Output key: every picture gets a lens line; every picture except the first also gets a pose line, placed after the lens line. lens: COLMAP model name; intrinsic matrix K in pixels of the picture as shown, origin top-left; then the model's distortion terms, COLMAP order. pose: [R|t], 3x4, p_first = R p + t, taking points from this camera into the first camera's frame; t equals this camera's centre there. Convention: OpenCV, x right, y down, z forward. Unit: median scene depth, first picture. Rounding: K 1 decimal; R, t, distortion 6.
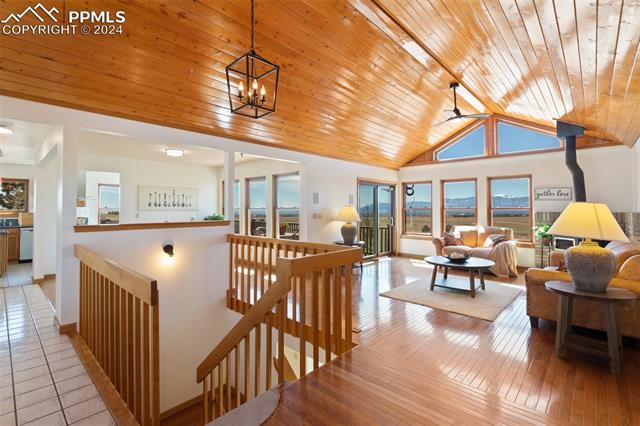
lens RADIAL K [[295.2, 0, 320.6], [0, 295.2, 209.1], [0, 0, 1]] dist [0.002466, 0.000396]
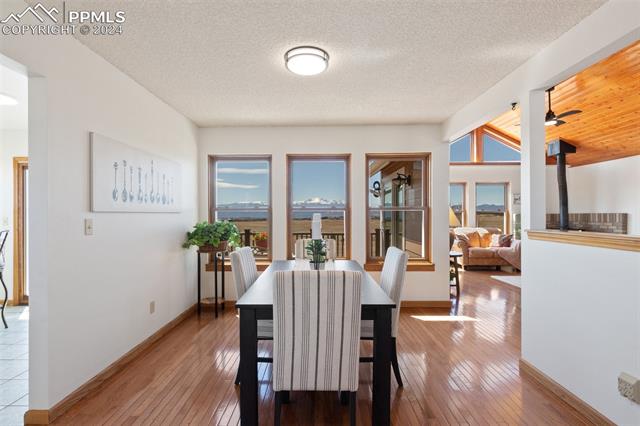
lens RADIAL K [[295.2, 0, 320.1], [0, 295.2, 213.6], [0, 0, 1]] dist [0.002466, 0.000396]
pose [[0.750994, -0.001491, 0.660307, -0.584237], [0.001490, 0.999999, 0.000564, 0.005411], [-0.660307, 0.000561, 0.750995, 0.558026]]
